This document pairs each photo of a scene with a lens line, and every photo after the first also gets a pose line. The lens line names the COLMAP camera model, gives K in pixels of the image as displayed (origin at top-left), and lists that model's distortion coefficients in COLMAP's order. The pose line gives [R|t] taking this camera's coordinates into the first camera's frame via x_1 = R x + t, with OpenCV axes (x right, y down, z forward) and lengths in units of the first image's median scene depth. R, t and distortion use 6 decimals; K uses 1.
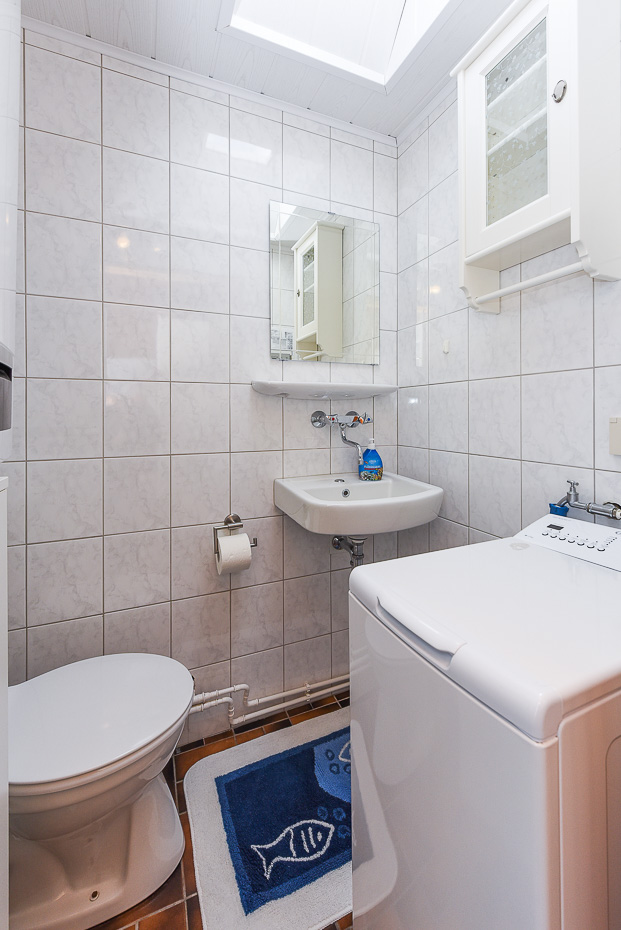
lens RADIAL K [[383.7, 0, 310.0], [0, 383.7, 411.3], [0, 0, 1]] dist [-0.000363, -0.000091]
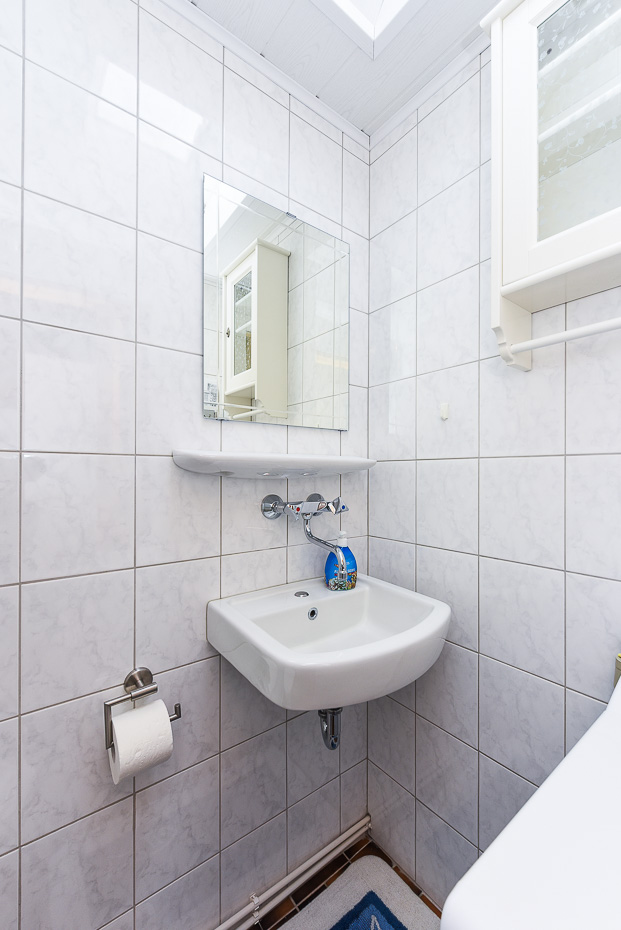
lens RADIAL K [[381.5, 0, 311.0], [0, 381.5, 470.5], [0, 0, 1]] dist [-0.001219, -0.000638]
pose [[0.970548, 0.007374, 0.240796, -0.077053], [-0.007885, 0.999968, 0.001161, -0.047714], [-0.240780, -0.003026, 0.970575, 0.316104]]
